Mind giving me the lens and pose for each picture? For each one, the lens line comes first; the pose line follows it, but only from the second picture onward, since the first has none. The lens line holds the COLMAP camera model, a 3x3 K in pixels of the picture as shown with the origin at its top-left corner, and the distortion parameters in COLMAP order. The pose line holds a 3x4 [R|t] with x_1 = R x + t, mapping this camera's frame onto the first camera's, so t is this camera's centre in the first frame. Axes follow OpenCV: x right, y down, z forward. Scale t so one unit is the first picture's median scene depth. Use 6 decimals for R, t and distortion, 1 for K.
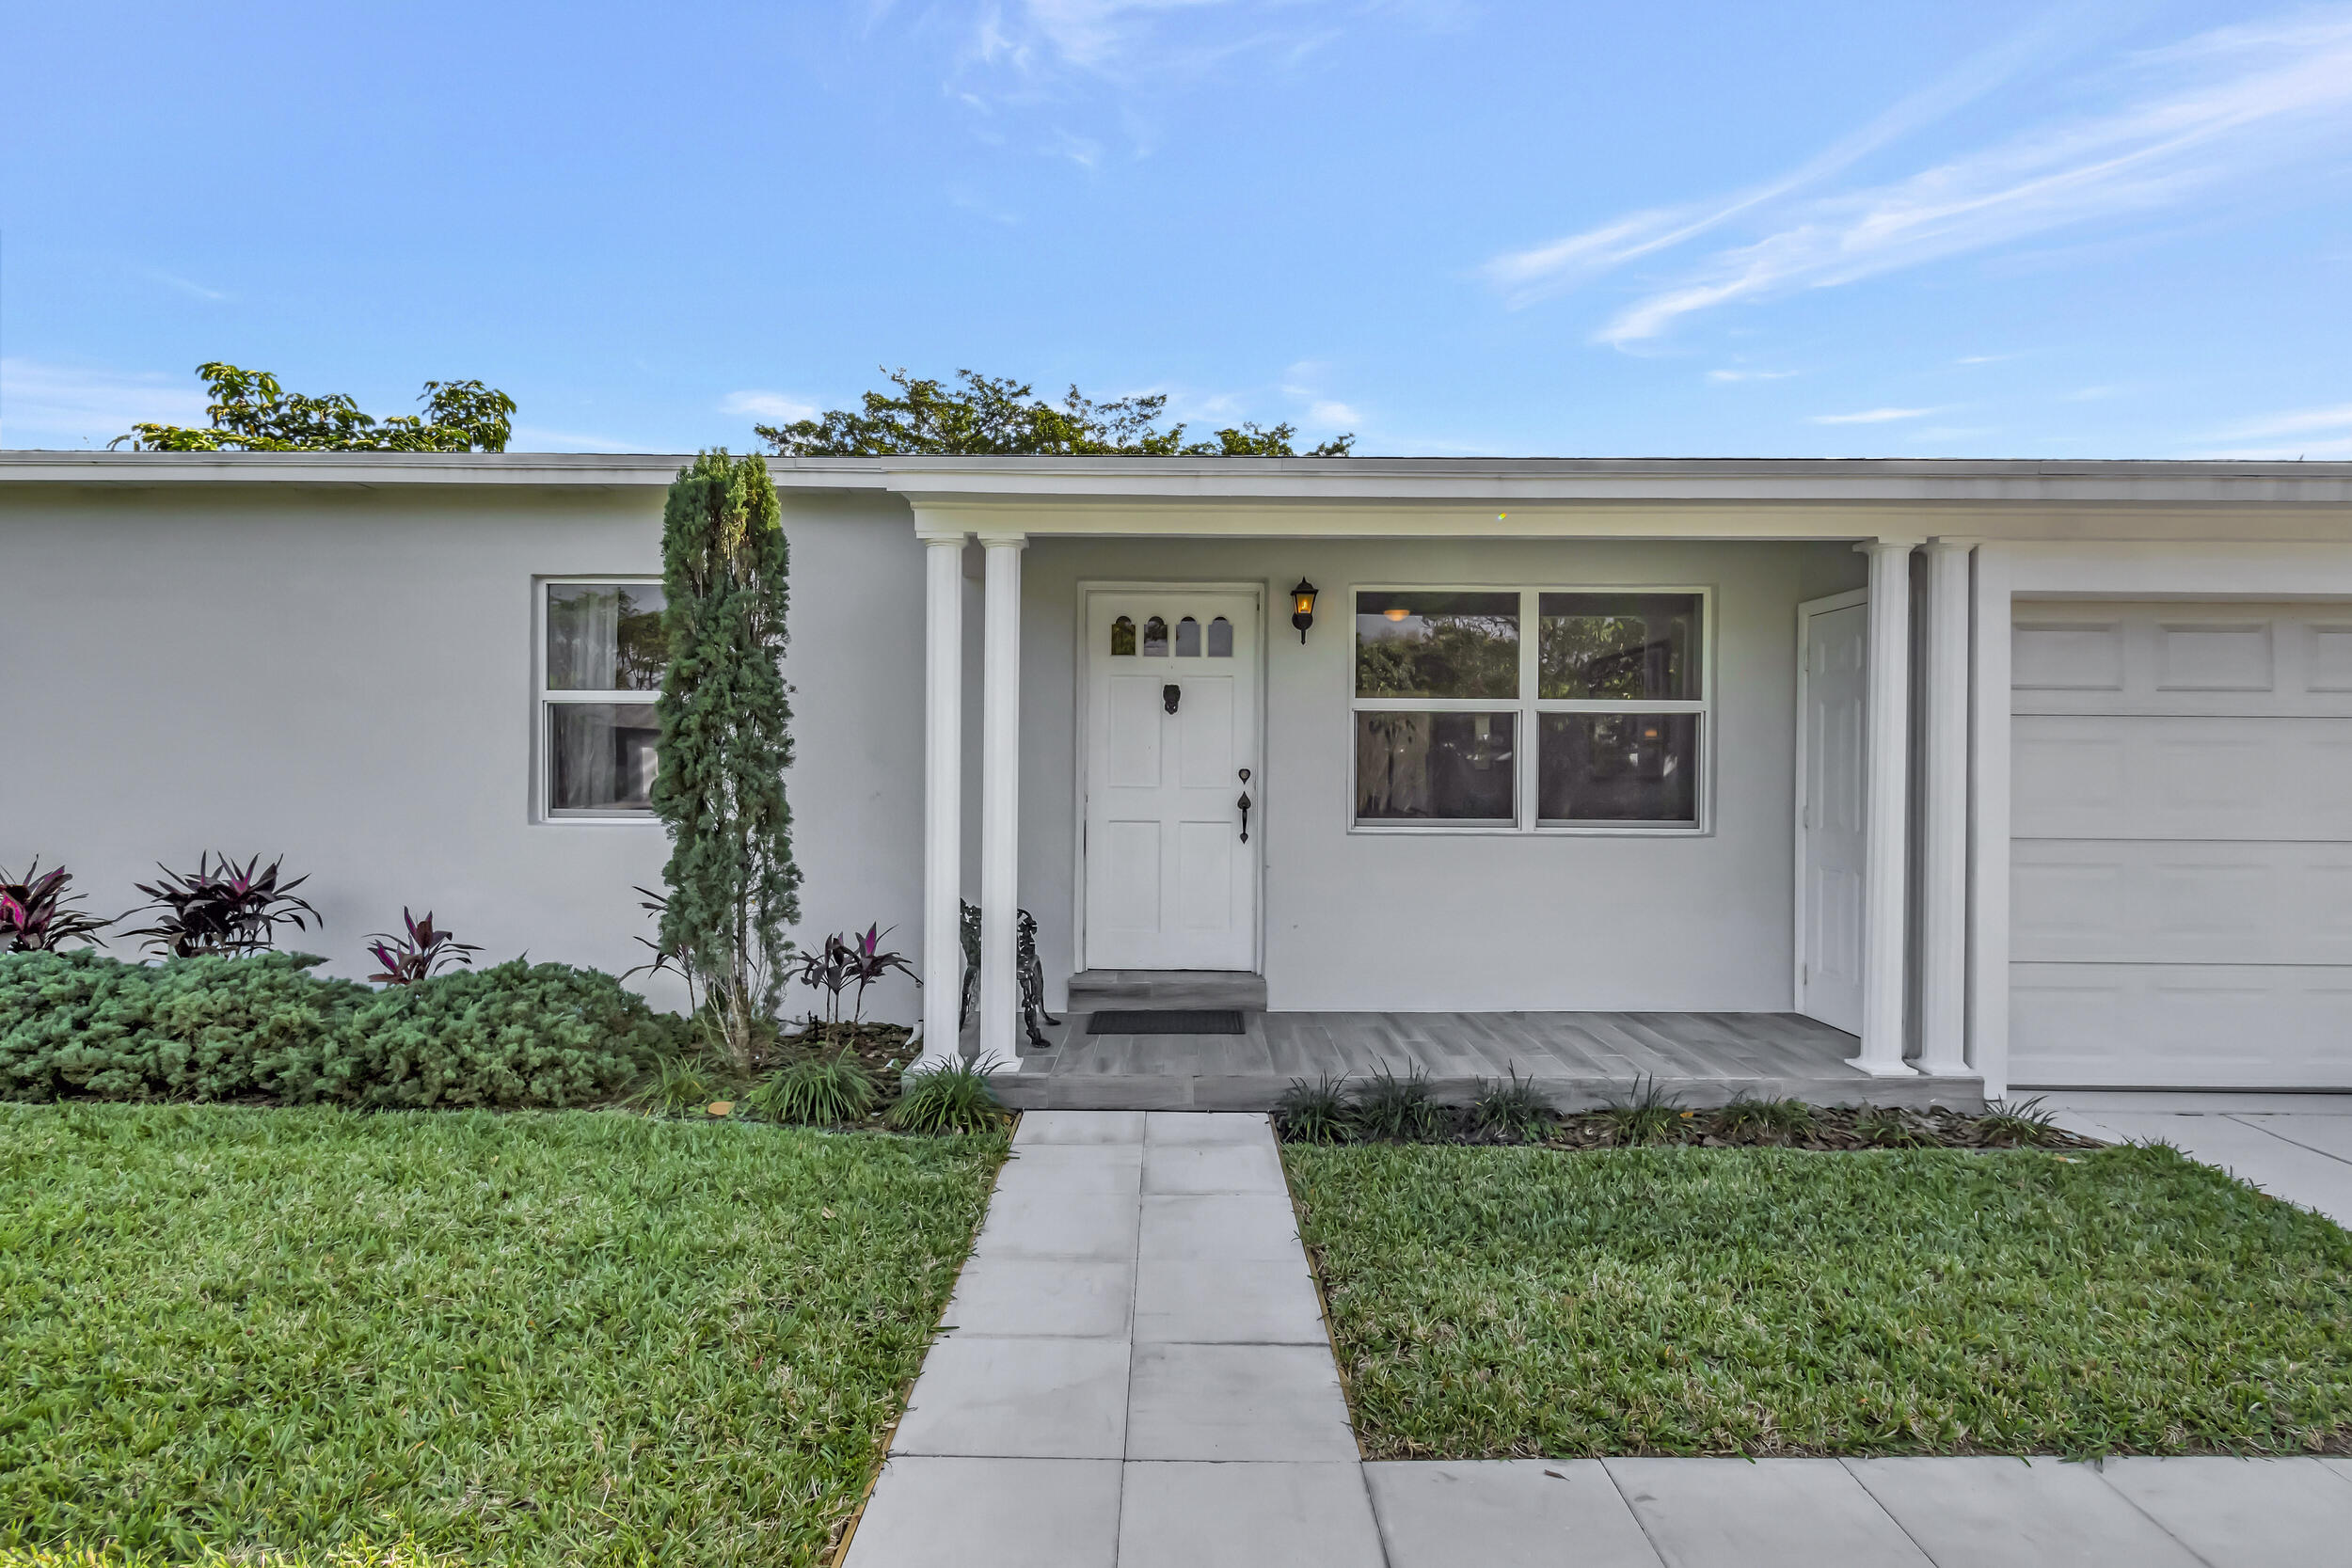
lens RADIAL K [[1206.5, 0, 1176.0], [0, 1206.5, 784.0], [0, 0, 1]] dist [0.011743, -0.015414]
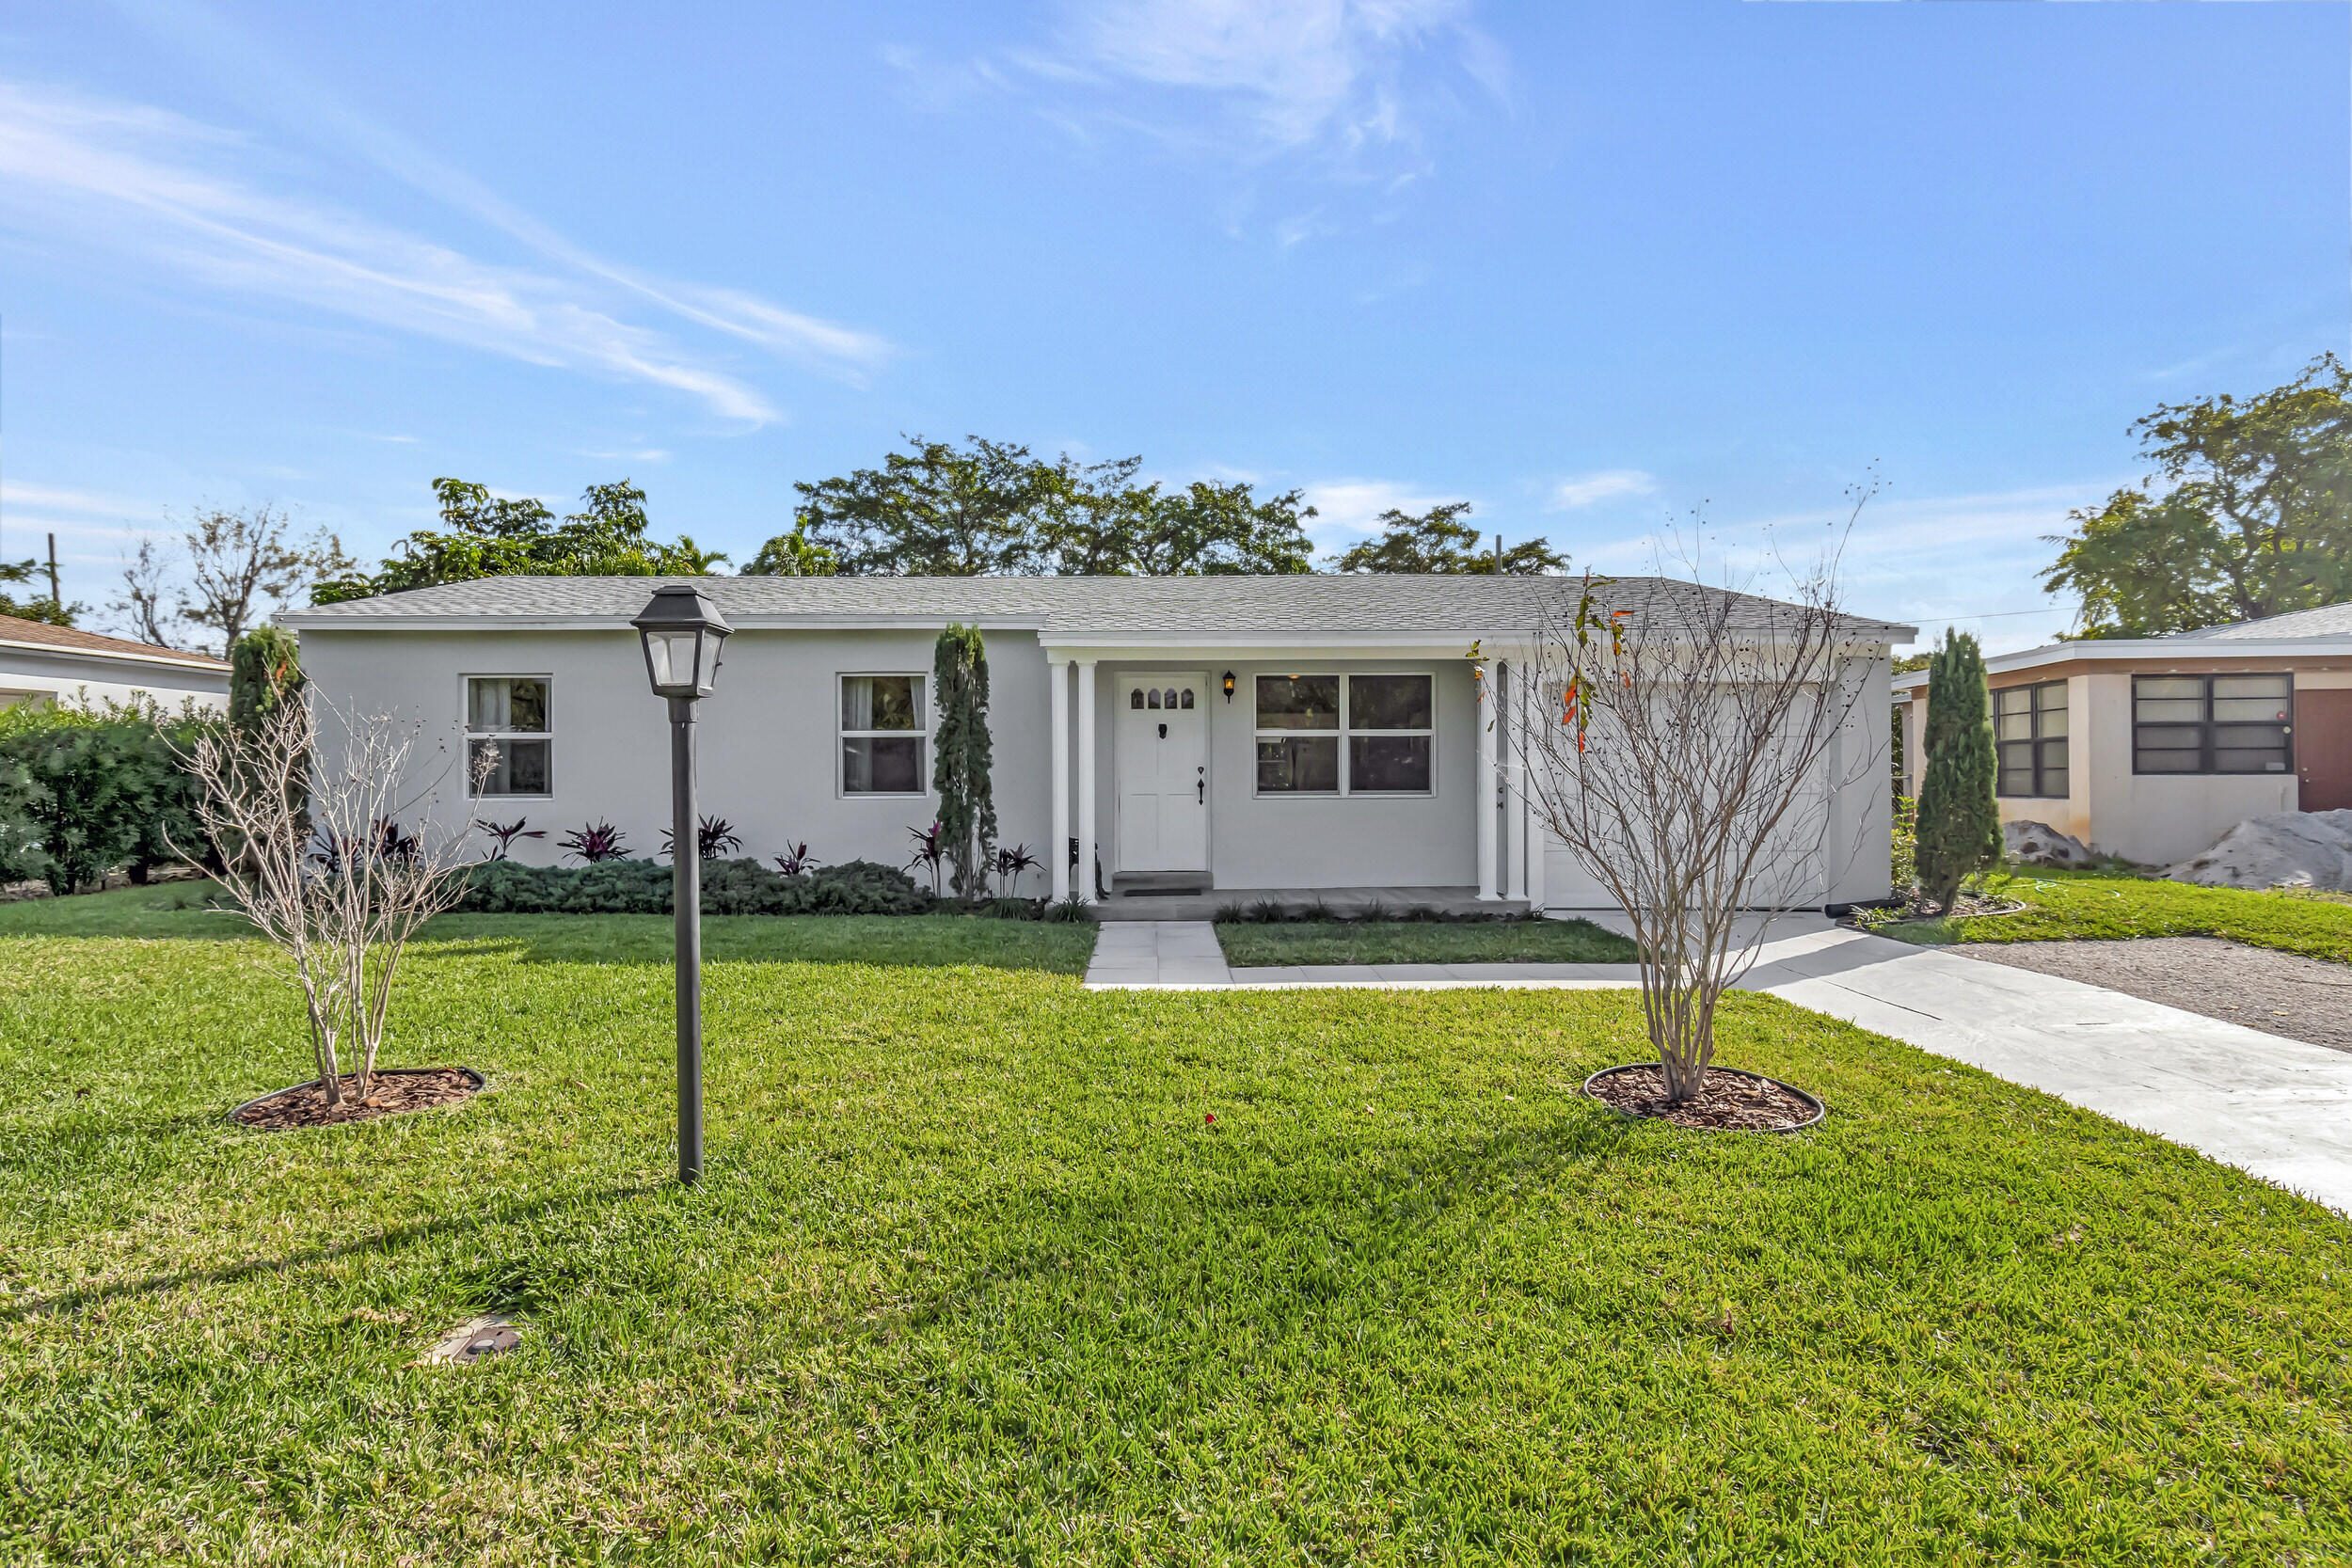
lens RADIAL K [[1206.5, 0, 1176.0], [0, 1206.5, 784.0], [0, 0, 1]] dist [0.011743, -0.015414]
pose [[0.999738, -0.012342, 0.019300, -0.021156], [0.012406, 0.999918, -0.003227, 0.020878], [-0.019259, 0.003465, 0.999809, -0.944789]]
